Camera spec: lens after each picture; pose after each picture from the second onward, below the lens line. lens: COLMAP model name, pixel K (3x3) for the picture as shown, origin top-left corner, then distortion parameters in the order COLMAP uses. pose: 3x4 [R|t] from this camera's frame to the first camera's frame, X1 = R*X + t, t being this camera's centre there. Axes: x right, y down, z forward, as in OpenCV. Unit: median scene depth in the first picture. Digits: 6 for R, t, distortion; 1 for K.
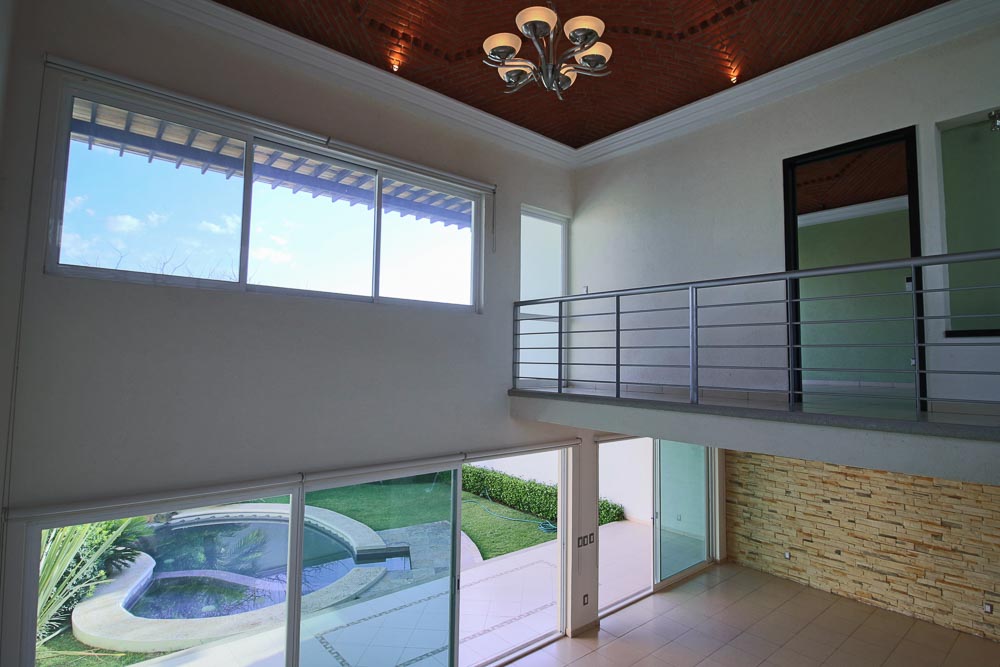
lens RADIAL K [[517.2, 0, 501.4], [0, 517.2, 333.9], [0, 0, 1]] dist [-0.006048, -0.001765]
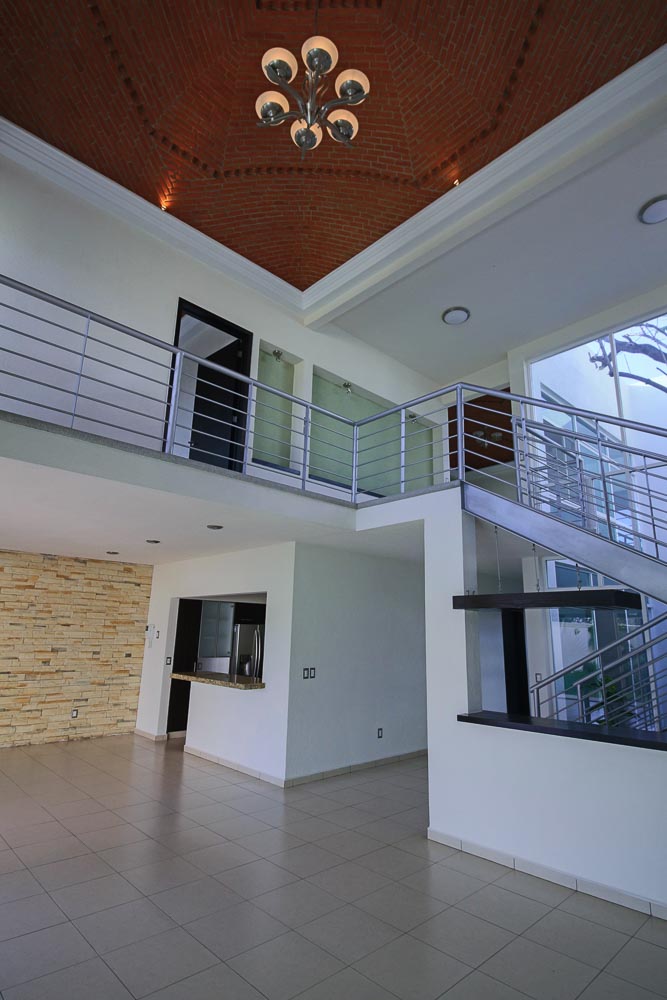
lens RADIAL K [[517.2, 0, 335.4], [0, 517.2, 499.1], [0, 0, 1]] dist [-0.006048, -0.001765]
pose [[-0.061382, 0.250380, 0.966200, -0.377133], [-0.084916, 0.963206, -0.254999, 0.284590], [-0.994496, -0.097698, -0.037862, 0.447352]]
